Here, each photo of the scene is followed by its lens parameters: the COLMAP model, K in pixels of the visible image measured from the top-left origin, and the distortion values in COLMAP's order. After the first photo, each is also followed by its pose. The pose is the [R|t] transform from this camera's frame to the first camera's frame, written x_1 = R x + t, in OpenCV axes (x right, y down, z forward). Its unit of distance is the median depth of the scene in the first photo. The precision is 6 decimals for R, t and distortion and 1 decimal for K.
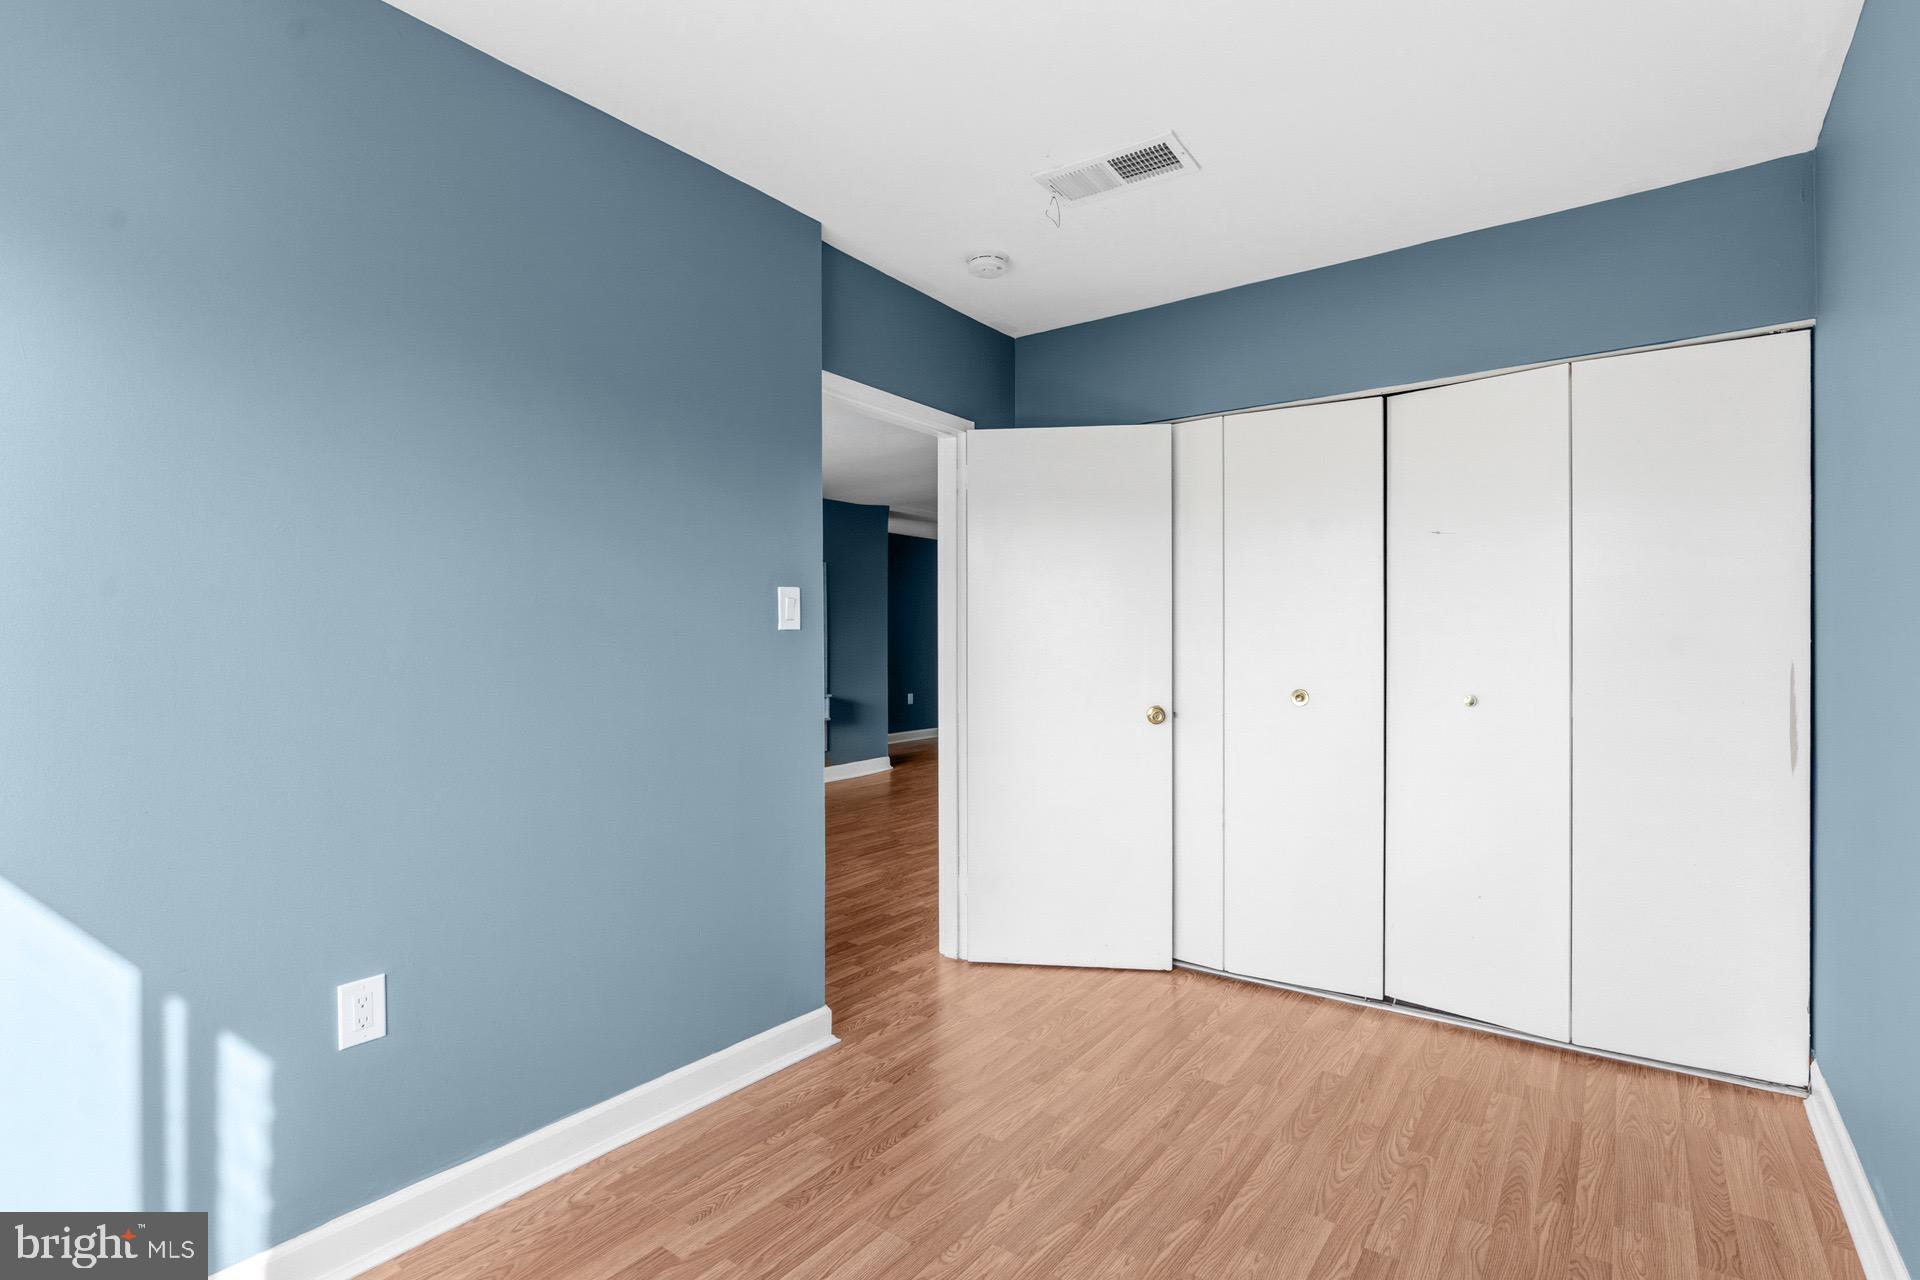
lens RADIAL K [[931.9, 0, 959.7], [0, 931.9, 646.0], [0, 0, 1]] dist [-0.027084, 0.004704]
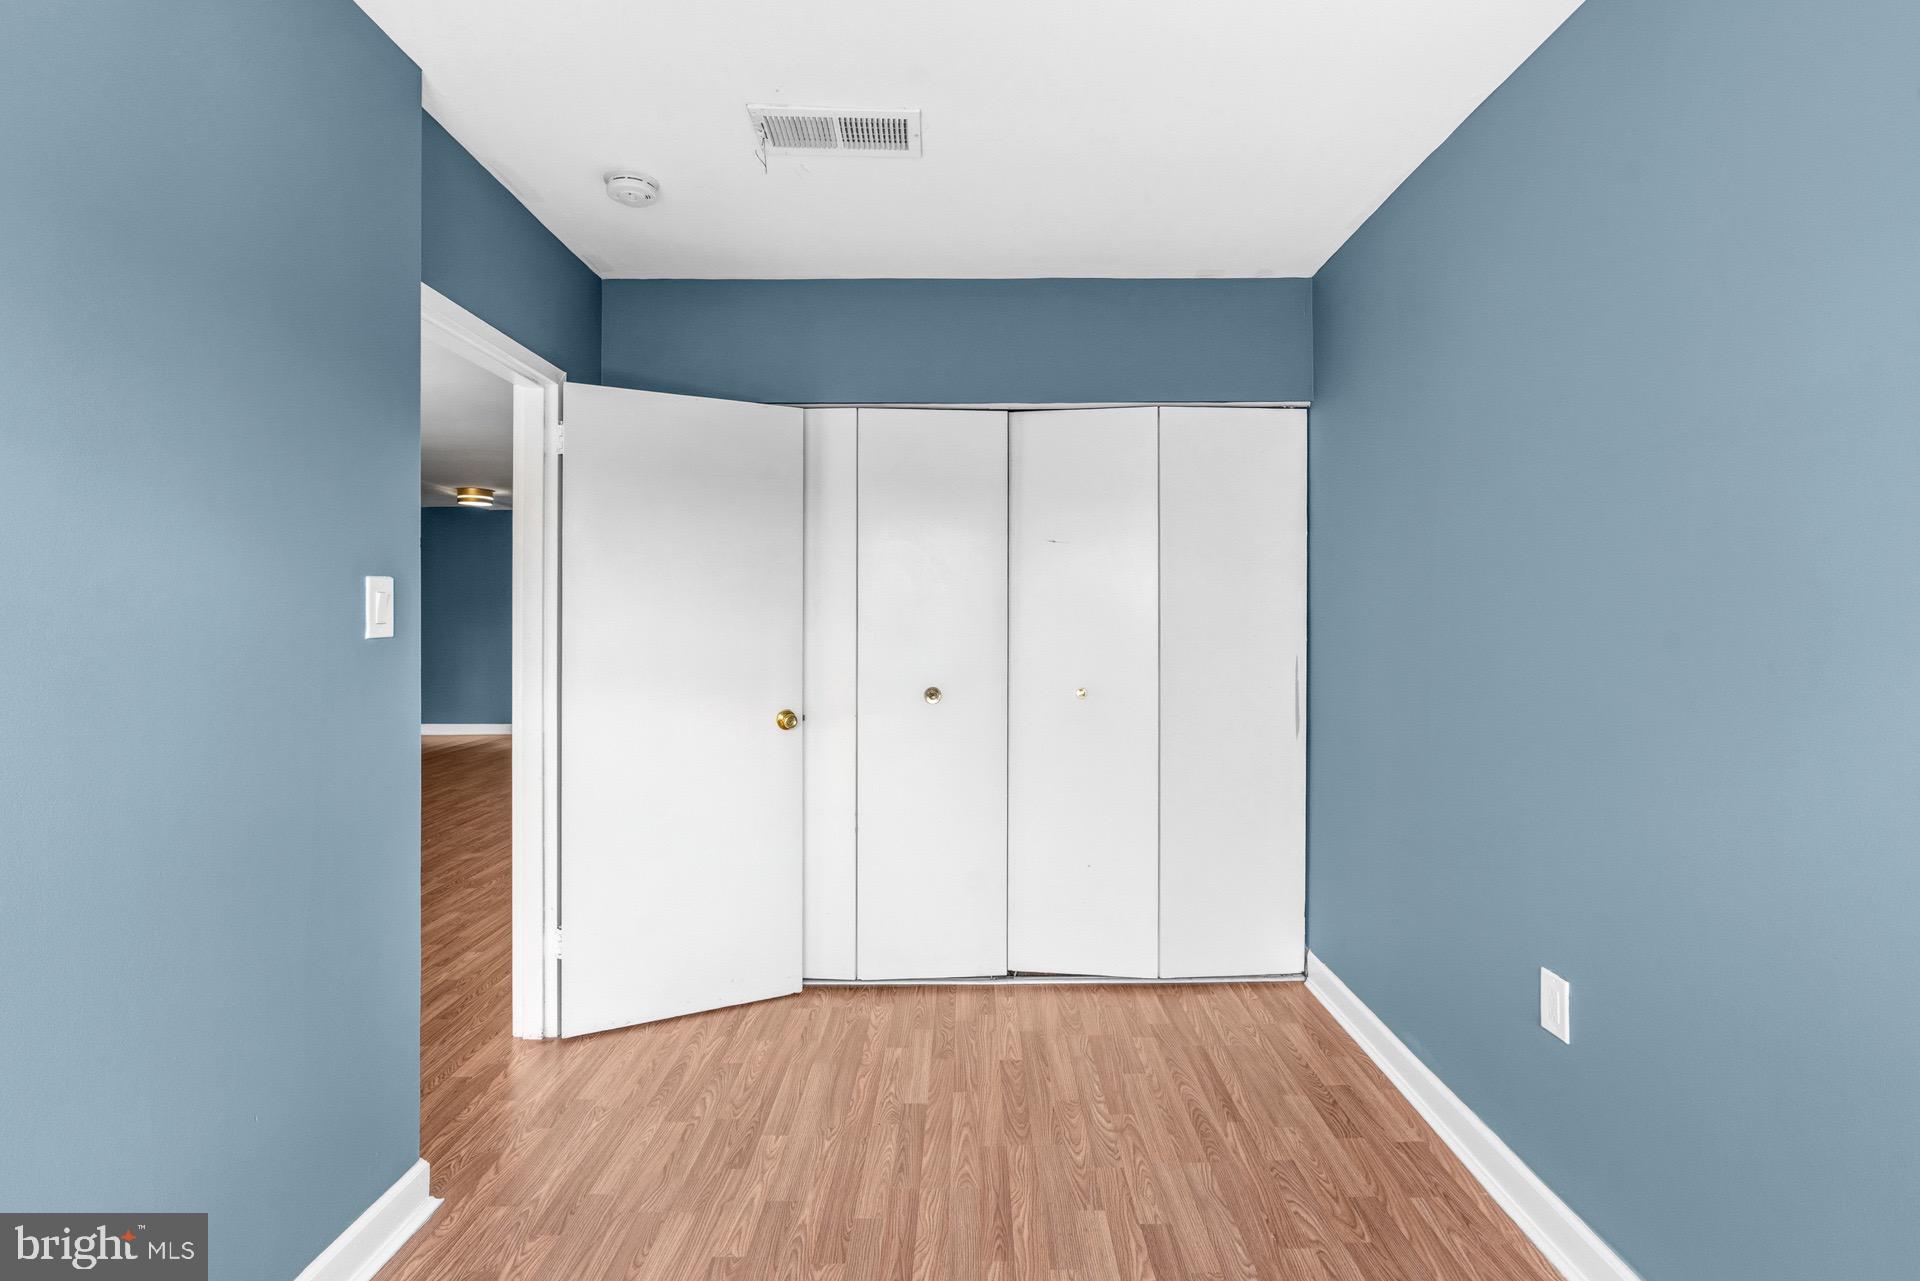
lens RADIAL K [[931.9, 0, 988.9], [0, 931.9, 614.9], [0, 0, 1]] dist [-0.027084, 0.004704]
pose [[0.792973, 0.003553, 0.609247, -0.240341], [0.001254, 0.999971, -0.007463, -0.028910], [-0.609256, 0.006682, 0.792945, 0.175477]]
